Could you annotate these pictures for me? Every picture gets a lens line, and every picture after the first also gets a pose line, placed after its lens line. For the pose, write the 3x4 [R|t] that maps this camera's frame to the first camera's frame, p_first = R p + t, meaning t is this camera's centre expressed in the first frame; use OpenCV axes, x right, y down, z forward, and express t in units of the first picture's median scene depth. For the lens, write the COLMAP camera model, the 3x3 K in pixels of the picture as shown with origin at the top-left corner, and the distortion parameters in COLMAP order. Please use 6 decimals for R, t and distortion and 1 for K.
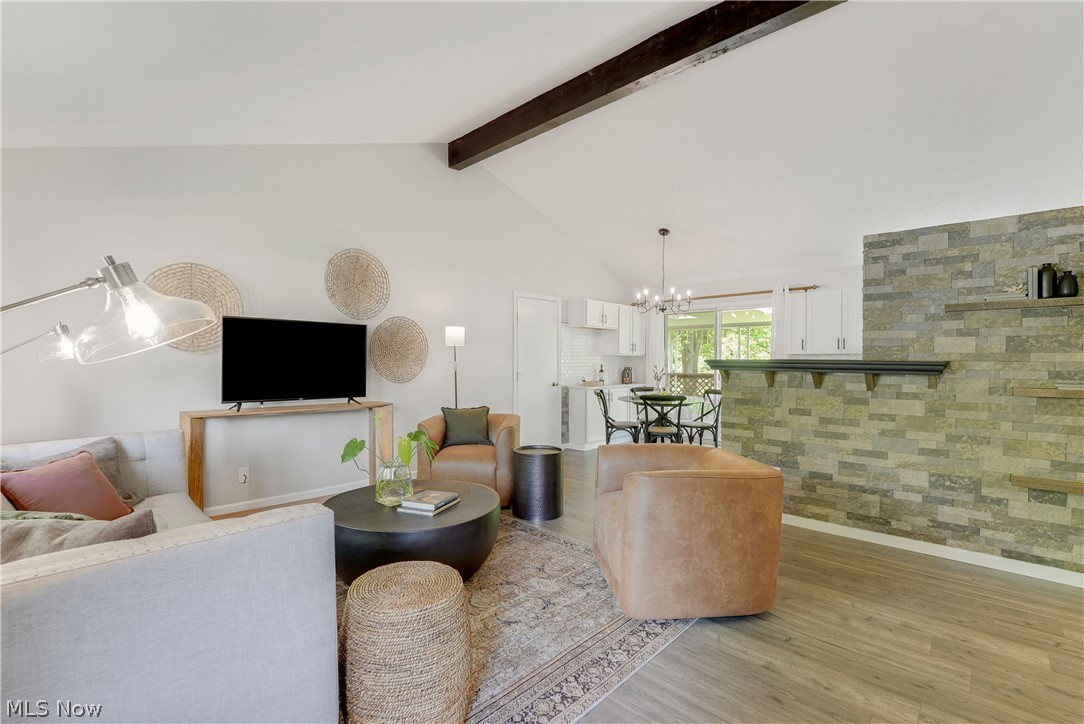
lens RADIAL K [[466.5, 0, 541.6], [0, 466.5, 370.6], [0, 0, 1]] dist [-0.005396, -0.000156]
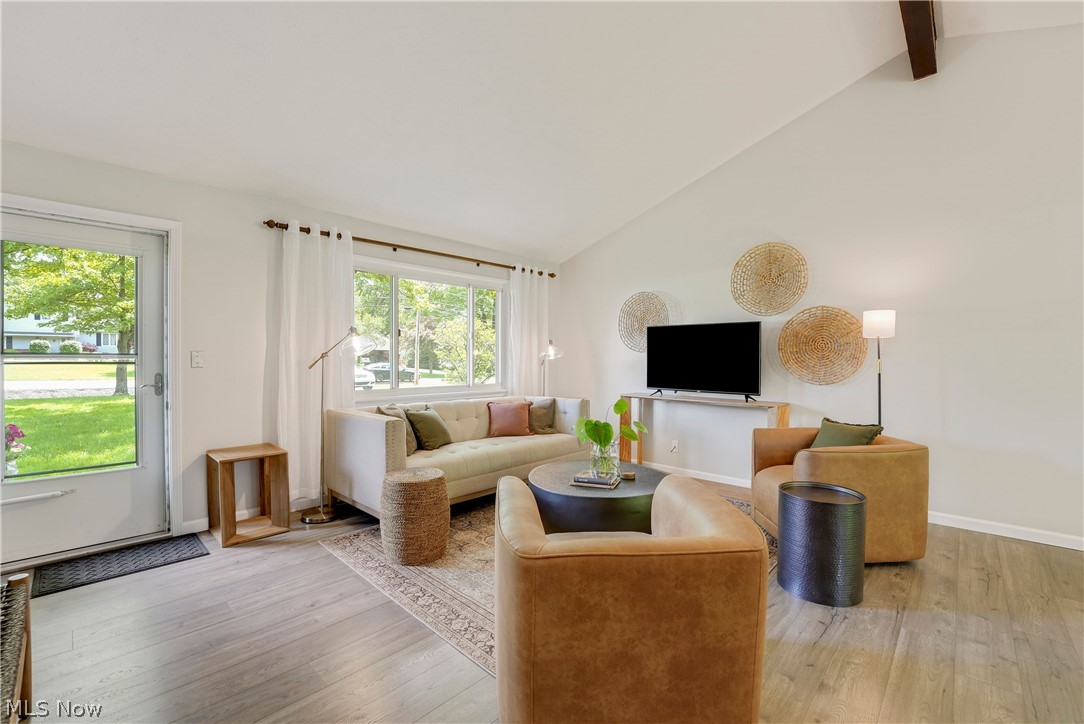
lens RADIAL K [[466.5, 0, 540.3], [0, 466.5, 358.4], [0, 0, 1]] dist [-0.005396, -0.000156]
pose [[0.008989, 0.000153, -0.999960, 0.687858], [-0.024211, 0.999707, -0.000064, -0.012140], [0.999666, 0.024210, 0.008990, 0.631778]]
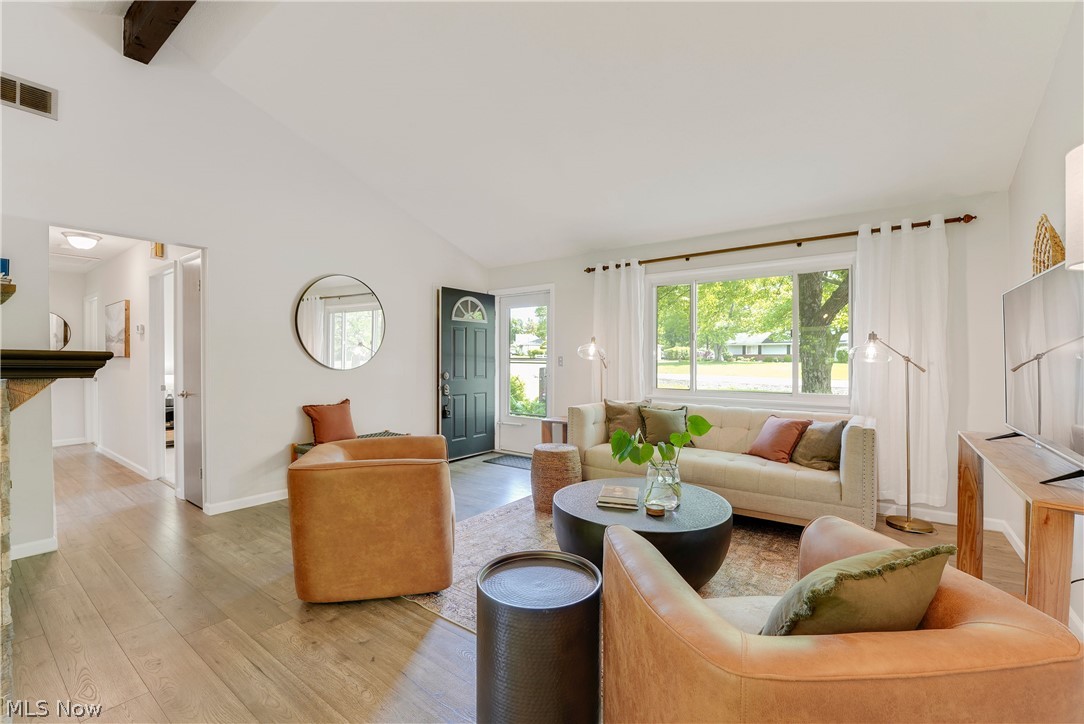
lens RADIAL K [[466.5, 0, 532.6], [0, 466.5, 360.8], [0, 0, 1]] dist [-0.005396, -0.000156]
pose [[-0.994008, -0.005461, -0.109172, 0.049240], [-0.008242, 0.999652, 0.025042, -0.032607], [0.108997, 0.025792, -0.993707, 1.486700]]
